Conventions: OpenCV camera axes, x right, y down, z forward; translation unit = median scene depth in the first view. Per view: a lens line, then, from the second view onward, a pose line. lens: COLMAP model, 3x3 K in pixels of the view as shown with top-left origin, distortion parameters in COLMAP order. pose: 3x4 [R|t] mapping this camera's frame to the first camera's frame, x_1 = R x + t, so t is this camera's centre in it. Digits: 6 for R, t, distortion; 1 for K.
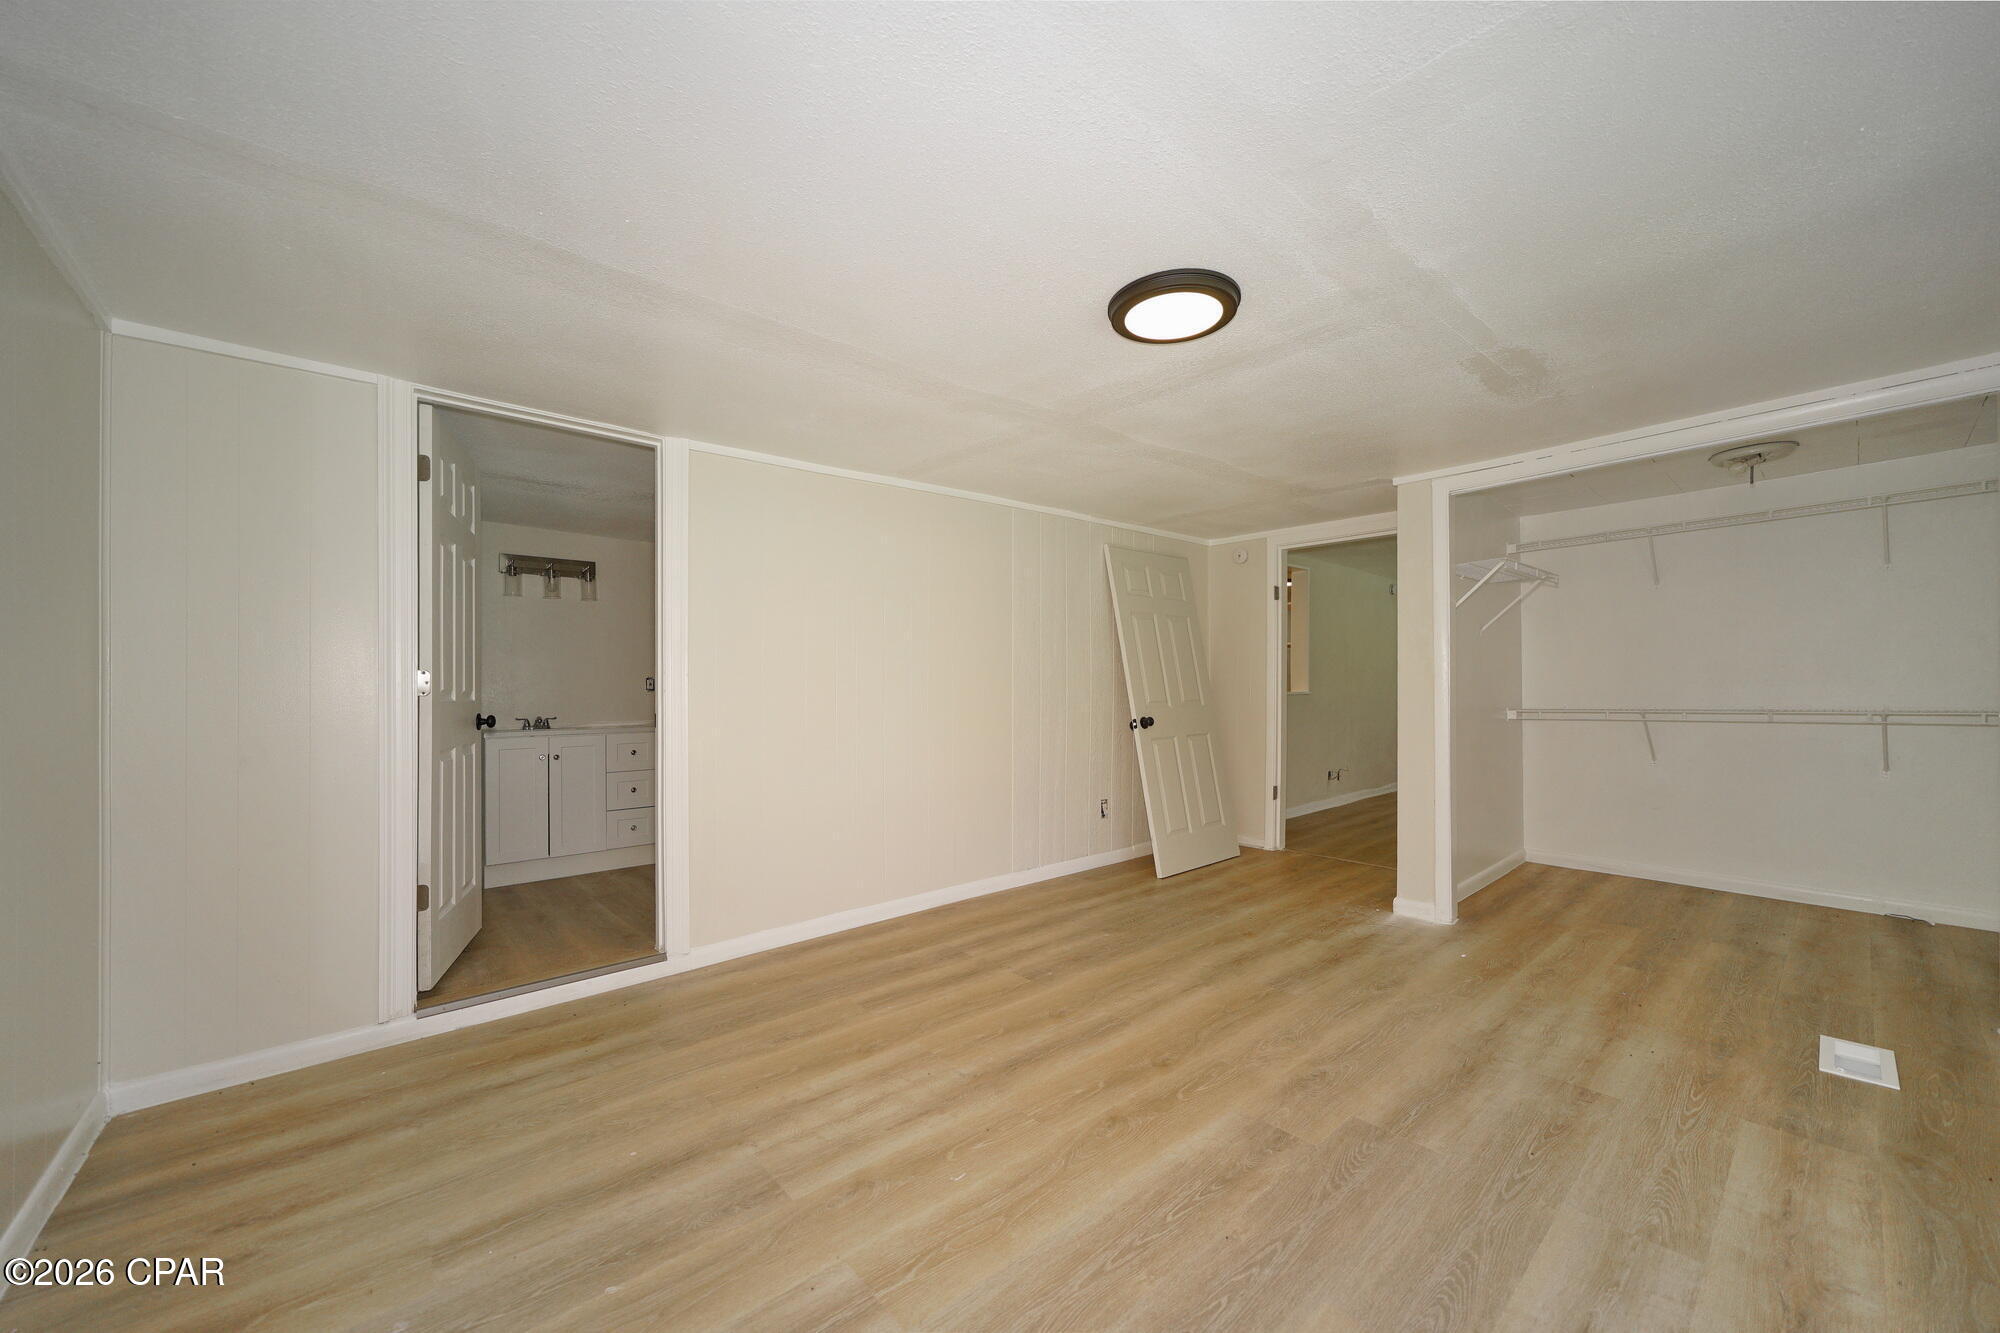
lens RADIAL K [[740.0, 0, 1000.0], [0, 740.0, 666.5], [0, 0, 1]] dist [0.000440, -0.000055]
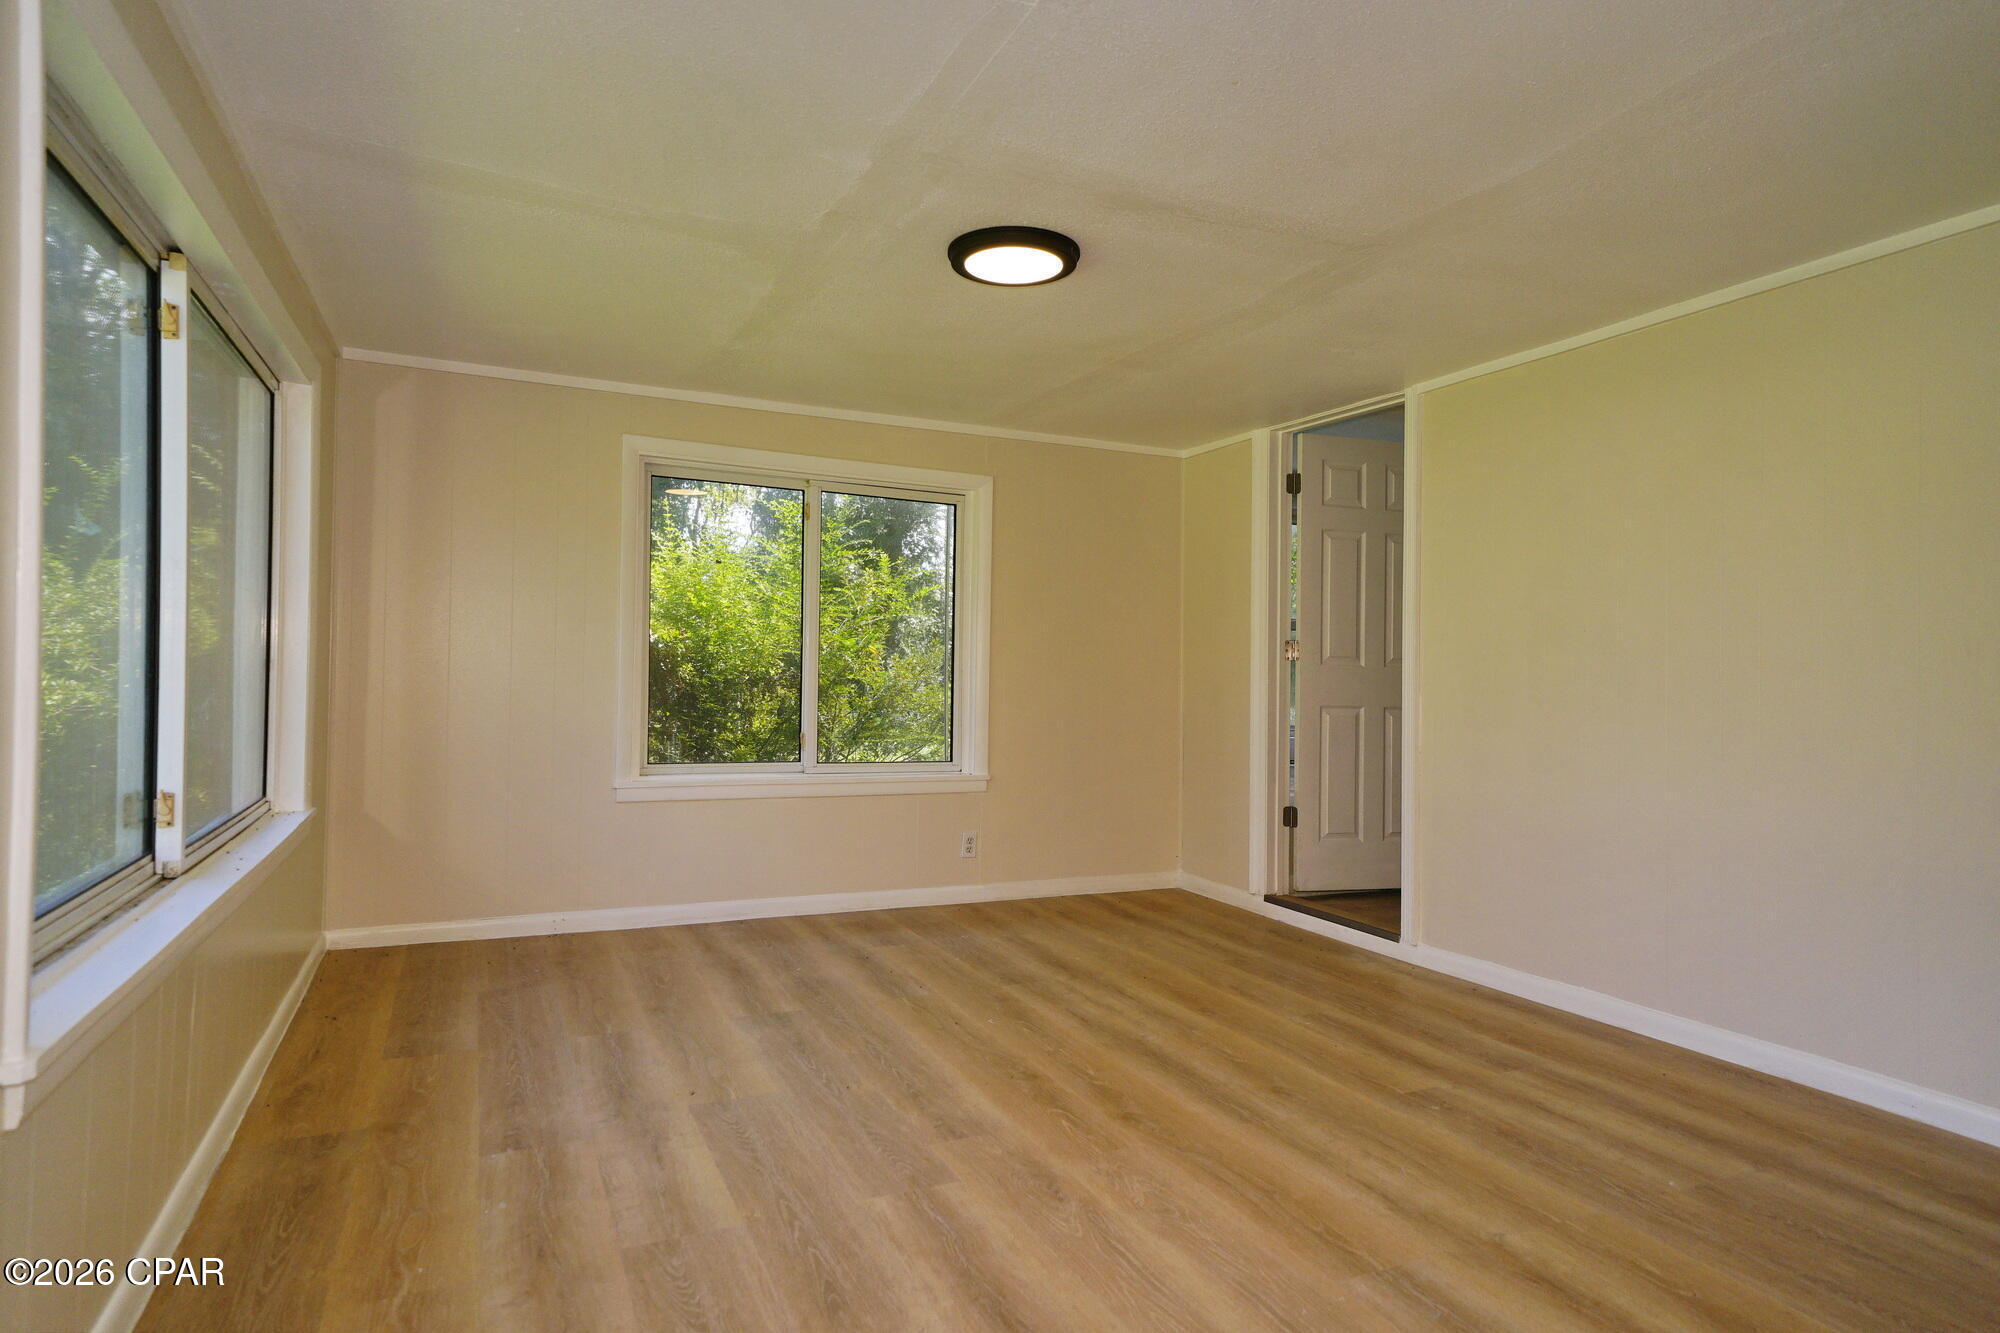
lens RADIAL K [[1074.0, 0, 1000.0], [0, 1074.0, 666.5], [0, 0, 1]] dist [-0.018656, 0.000420]
pose [[-0.258731, 0.000884, -0.965949, 1.193951], [0.010838, 0.999939, -0.001988, 0.046826], [0.965889, -0.010983, -0.258725, 1.022008]]
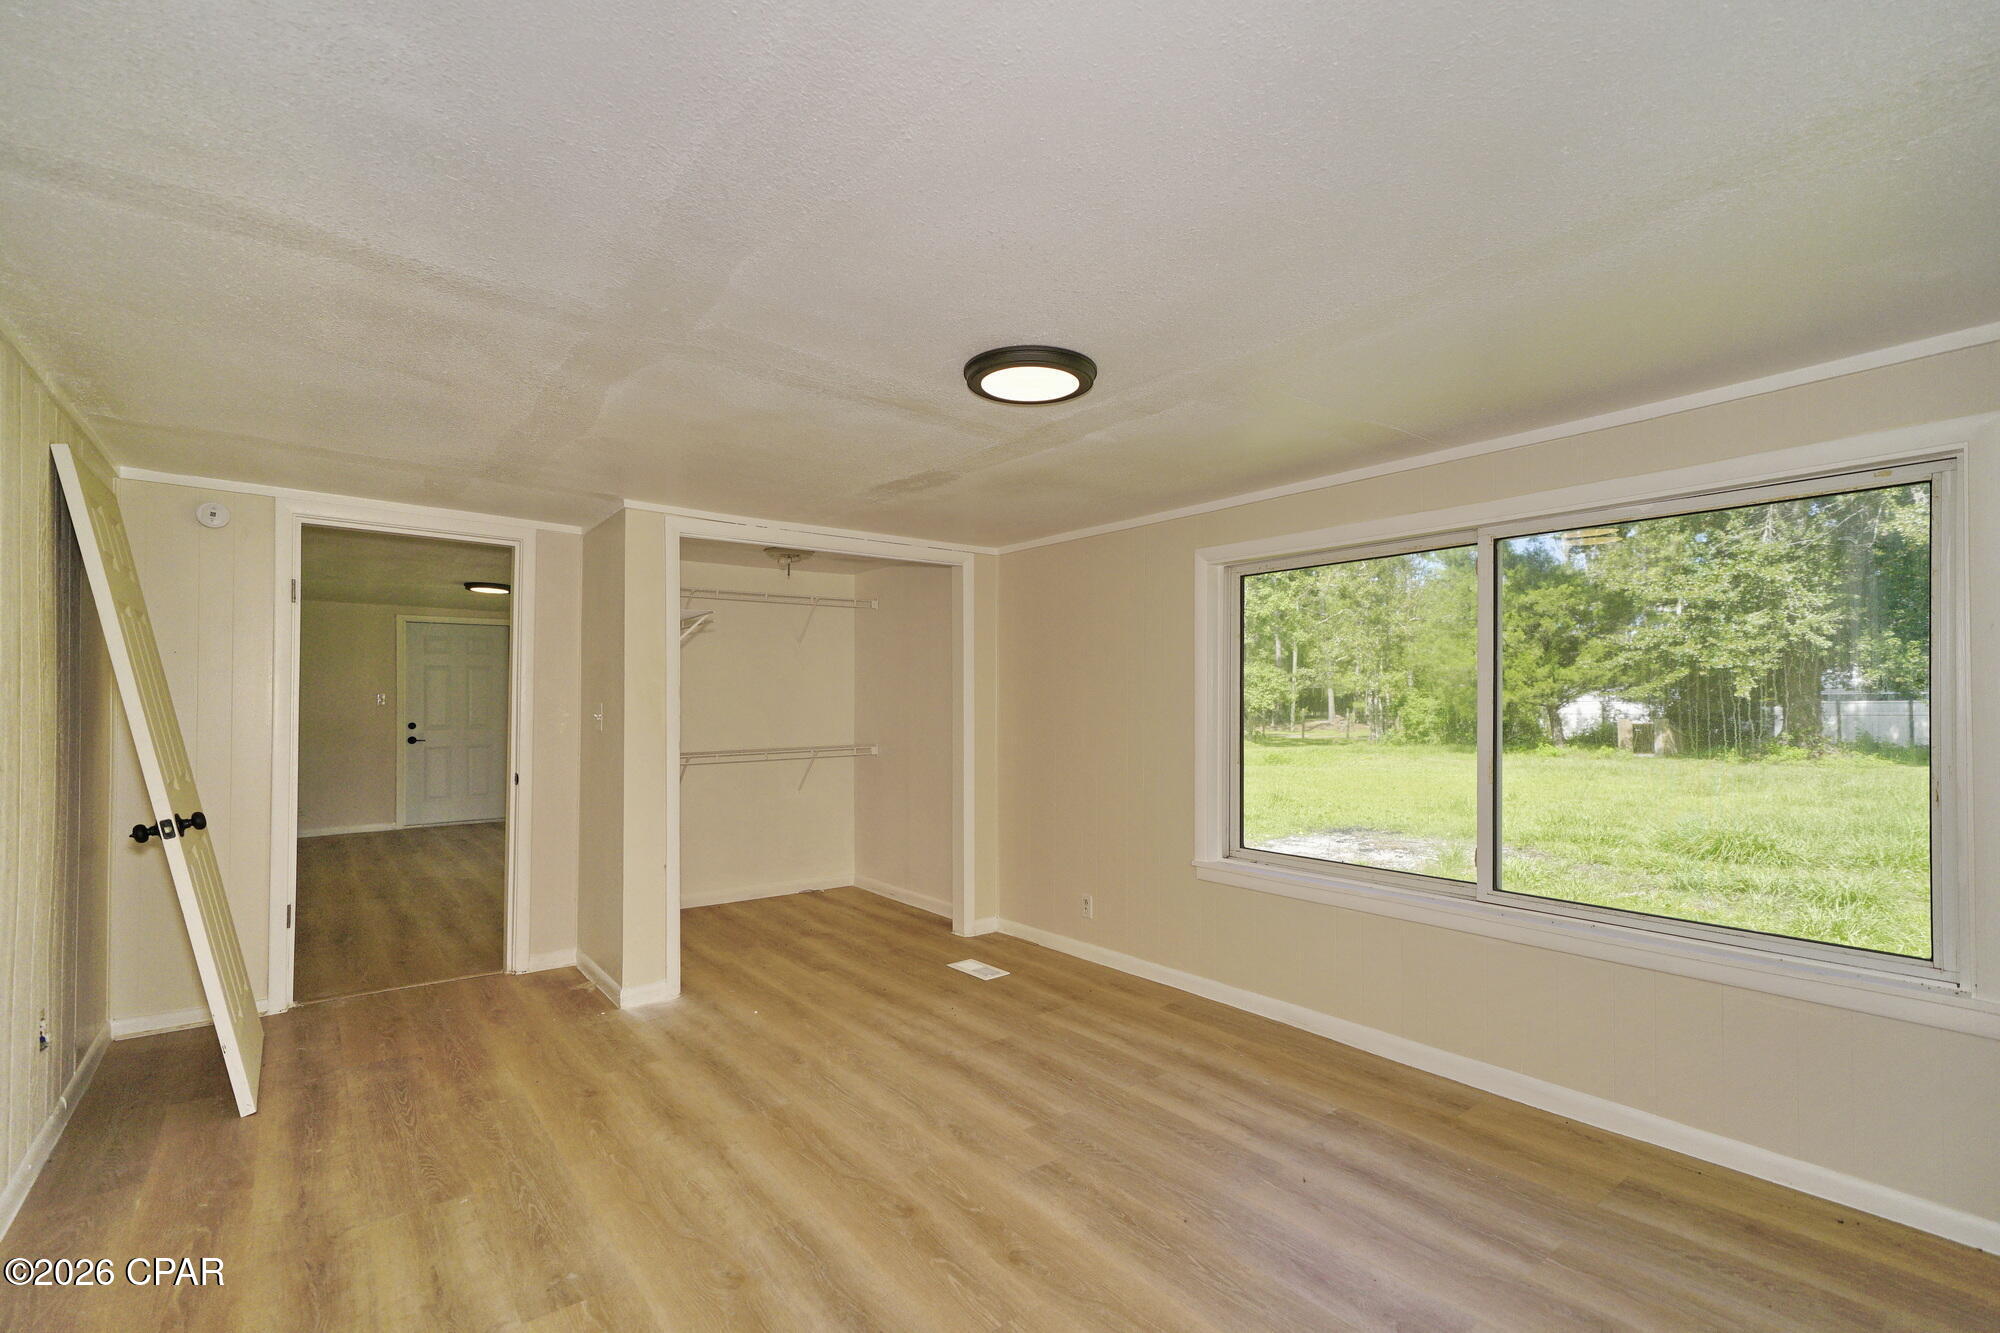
lens RADIAL K [[914.3, 0, 999.1], [0, 914.3, 676.8], [0, 0, 1]] dist [-0.000477, -0.000299]
pose [[0.037703, 0.034737, 0.998685, -0.738045], [-0.027307, 0.999058, -0.033719, -0.036368], [-0.998916, -0.025999, 0.038616, 0.760589]]
